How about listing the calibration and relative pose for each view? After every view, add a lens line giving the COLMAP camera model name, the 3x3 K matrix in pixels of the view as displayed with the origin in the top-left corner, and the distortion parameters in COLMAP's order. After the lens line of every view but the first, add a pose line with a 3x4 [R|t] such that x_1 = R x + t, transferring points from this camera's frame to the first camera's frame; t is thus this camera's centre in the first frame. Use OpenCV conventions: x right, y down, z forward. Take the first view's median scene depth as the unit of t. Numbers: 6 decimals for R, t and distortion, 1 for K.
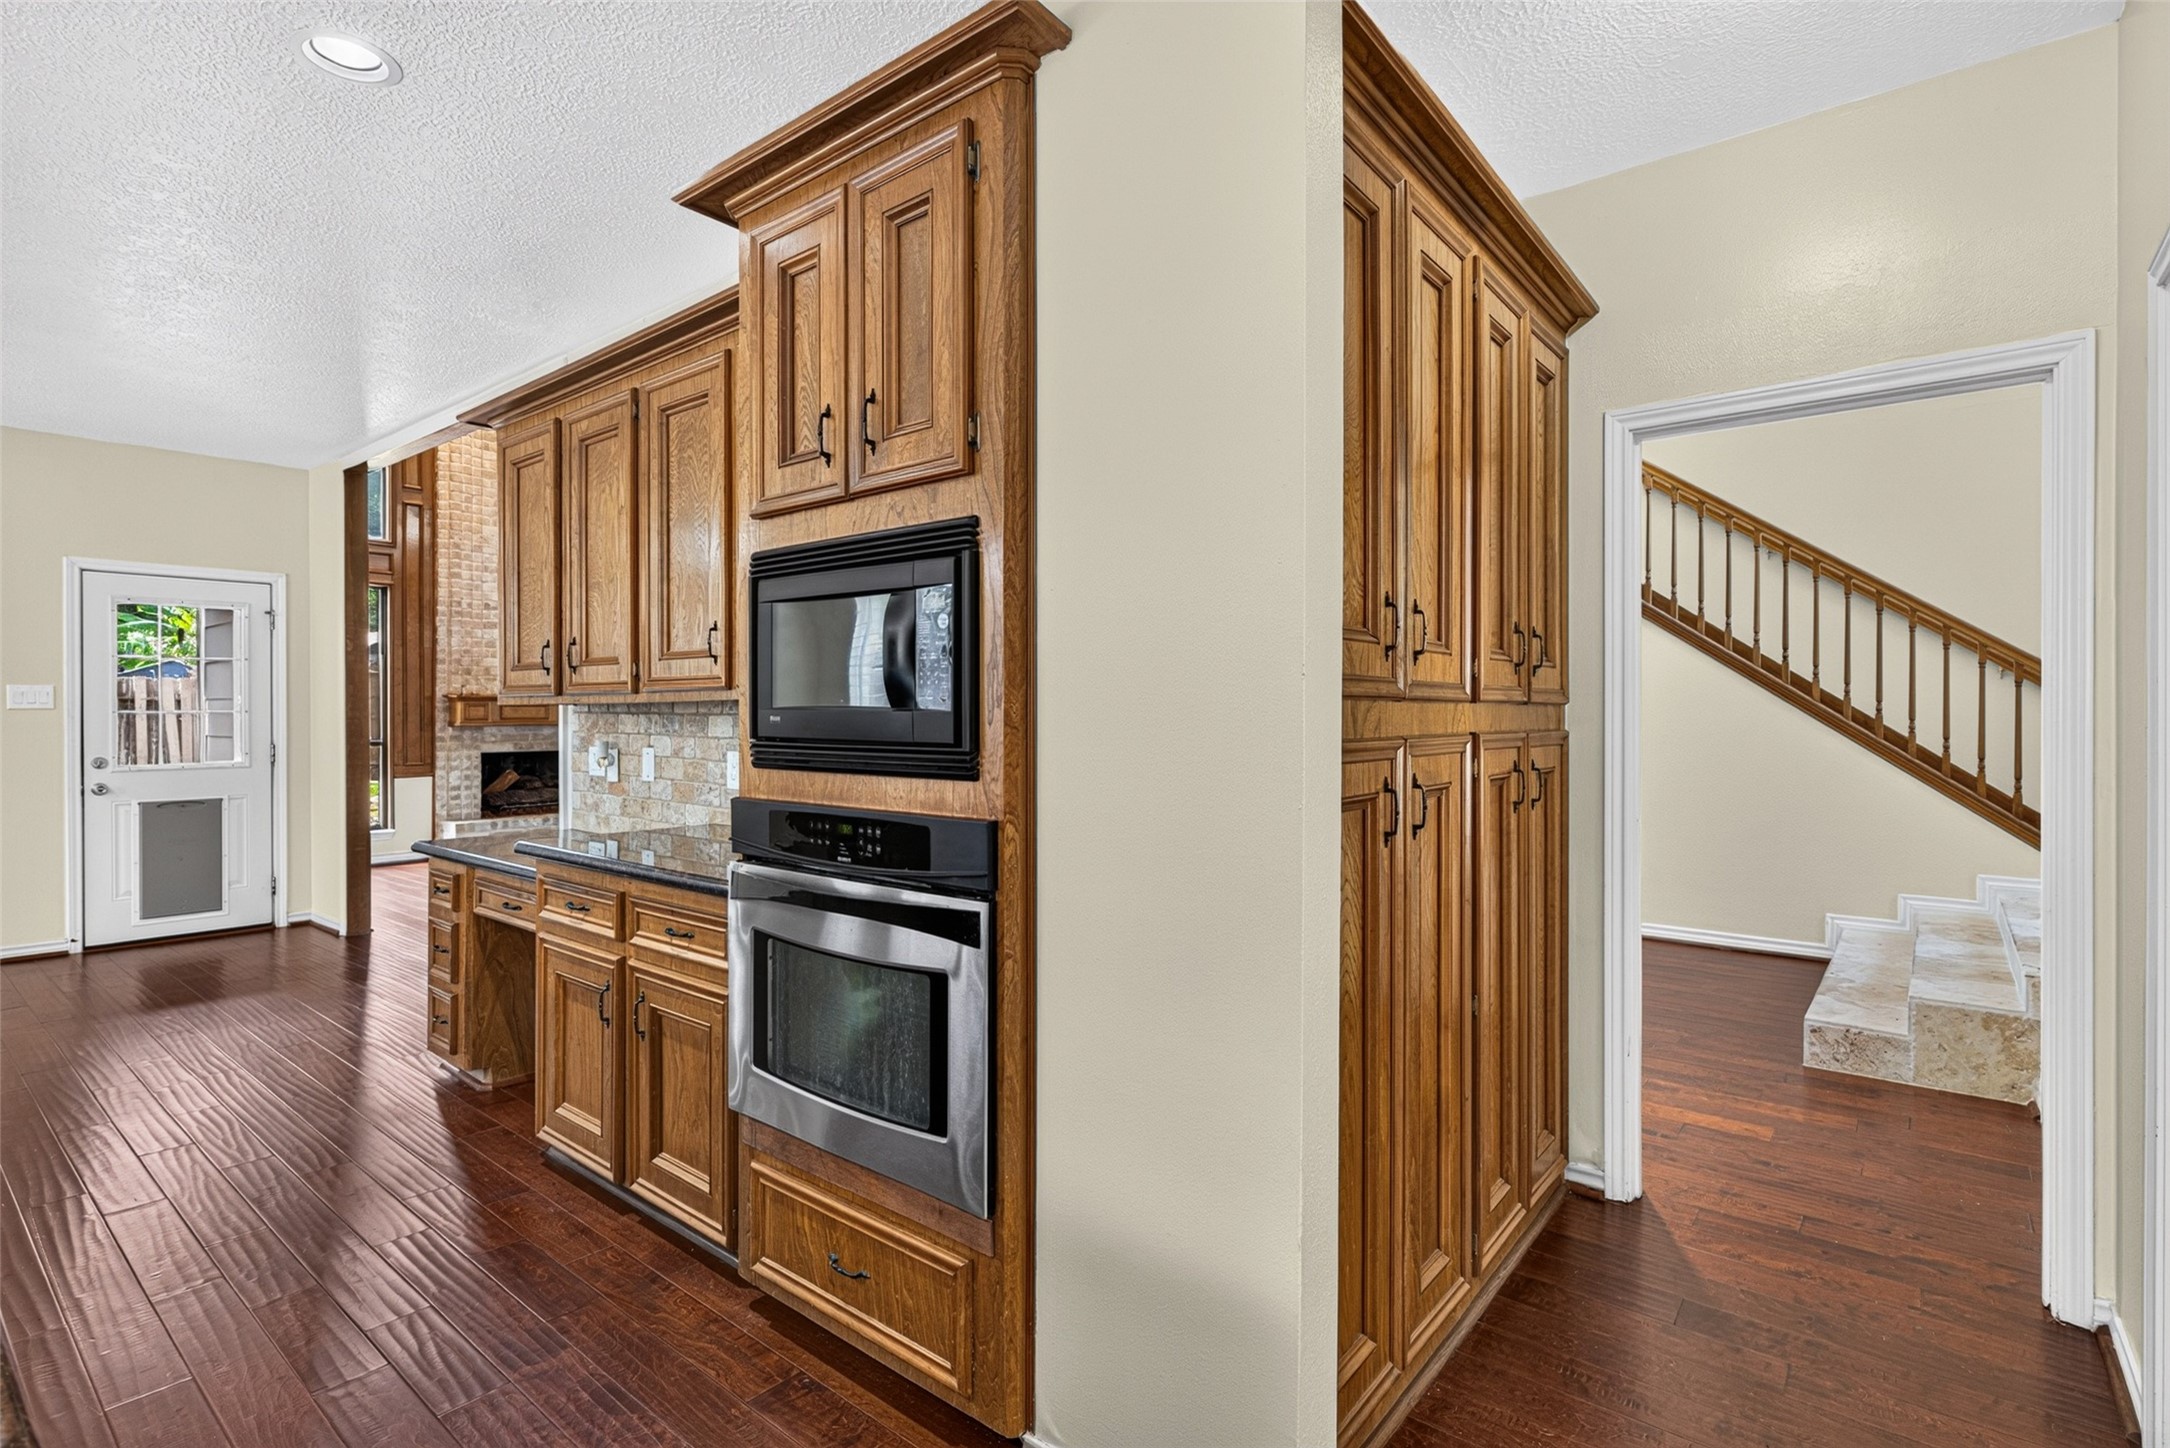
lens RADIAL K [[990.2, 0, 1073.5], [0, 990.2, 714.5], [0, 0, 1]] dist [-0.003140, -0.000011]
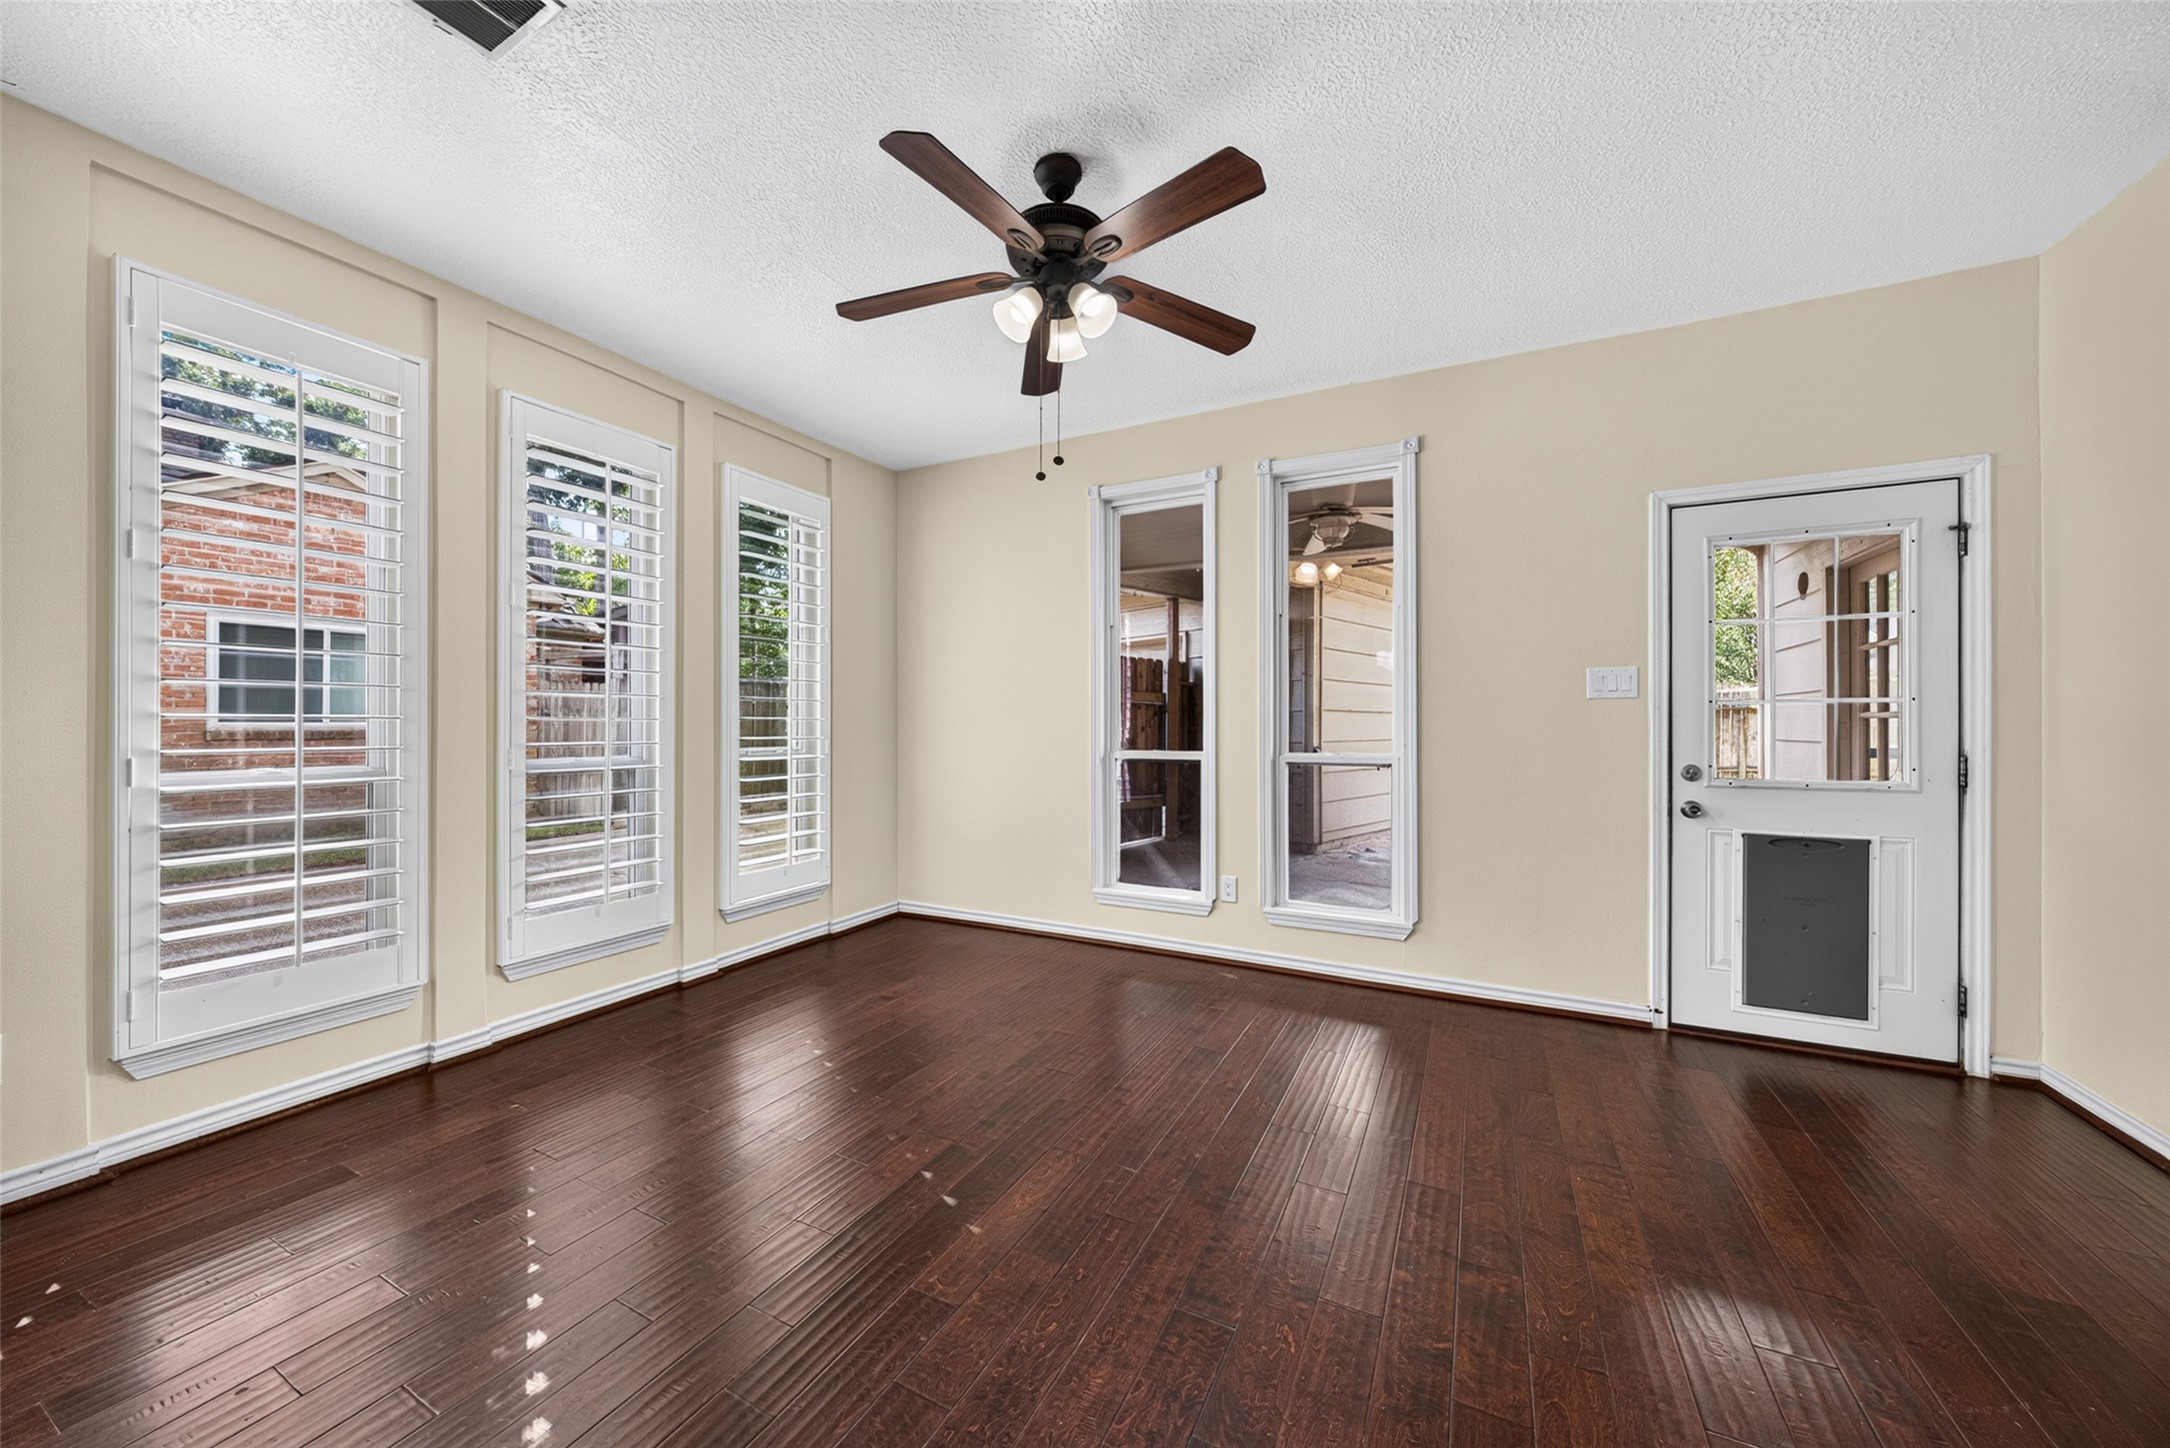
lens RADIAL K [[754.8, 0, 1089.2], [0, 754.8, 729.7], [0, 0, 1]] dist [-0.006896, 0.000791]
pose [[0.206079, 0.010436, -0.978480, -0.329050], [-0.000801, 0.999945, 0.010496, 0.007963], [0.978535, -0.001379, 0.206076, 0.278735]]
